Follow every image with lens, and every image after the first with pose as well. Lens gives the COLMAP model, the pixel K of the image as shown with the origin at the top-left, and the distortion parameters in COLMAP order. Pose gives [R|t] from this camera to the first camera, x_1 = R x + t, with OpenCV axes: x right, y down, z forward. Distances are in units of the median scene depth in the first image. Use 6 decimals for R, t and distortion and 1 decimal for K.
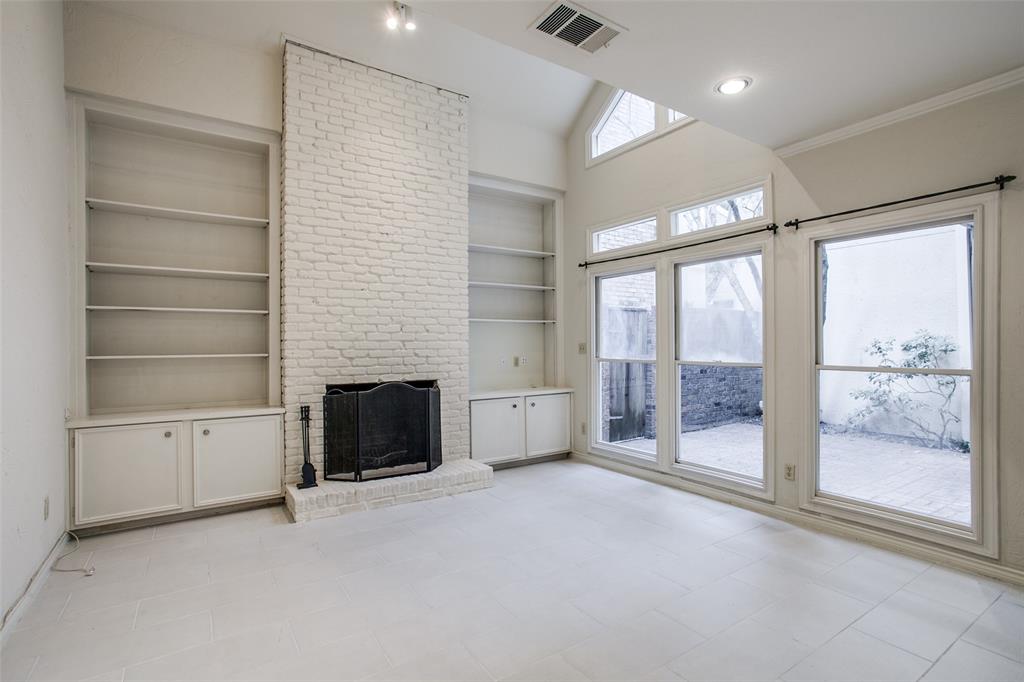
lens RADIAL K [[496.9, 0, 512.1], [0, 496.9, 343.3], [0, 0, 1]] dist [-0.060141, 0.038195]
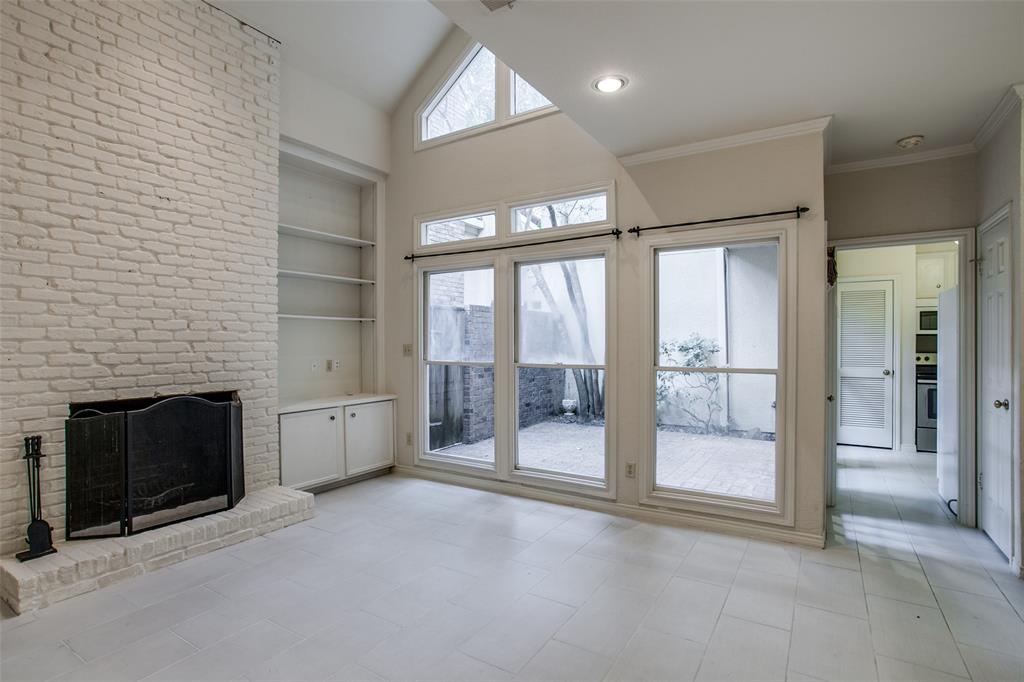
lens RADIAL K [[514.1, 0, 503.4], [0, 514.1, 343.8], [0, 0, 1]] dist [-0.067990, 0.036906]
pose [[0.915252, 0.002535, 0.402875, -0.092089], [-0.003002, 0.999995, 0.000529, -0.002992], [-0.402872, -0.001694, 0.915255, 0.095016]]
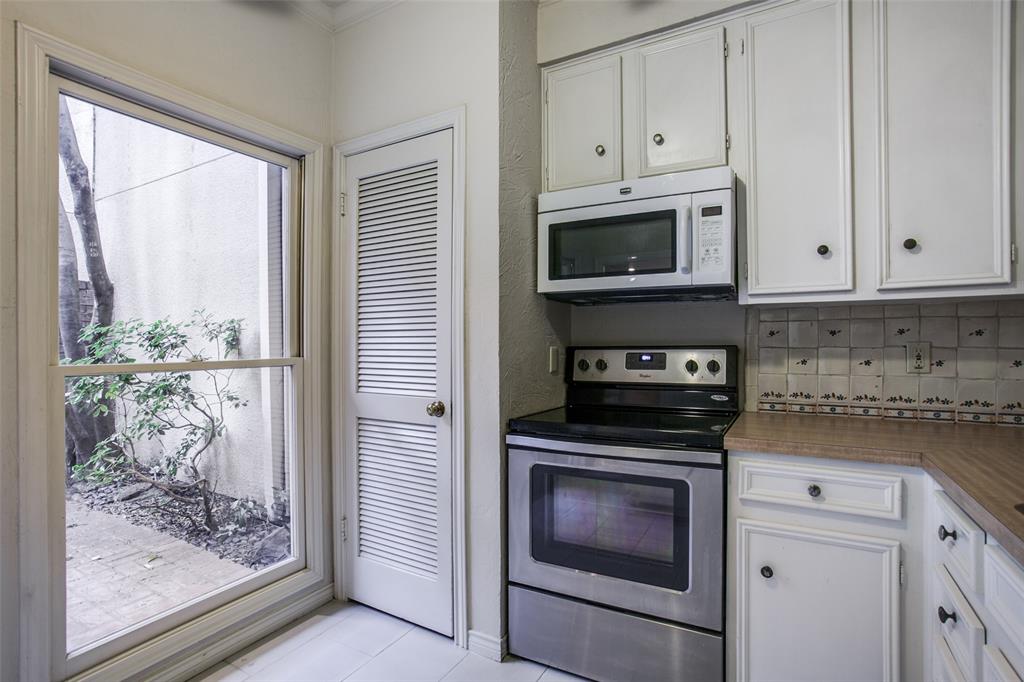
lens RADIAL K [[501.8, 0, 513.5], [0, 501.8, 342.6], [0, 0, 1]] dist [-0.069148, 0.036505]
pose [[0.890981, 0.005228, 0.454010, 1.278089], [-0.002766, 0.999978, -0.006088, 0.016347], [-0.454032, 0.004168, 0.890976, 0.495789]]
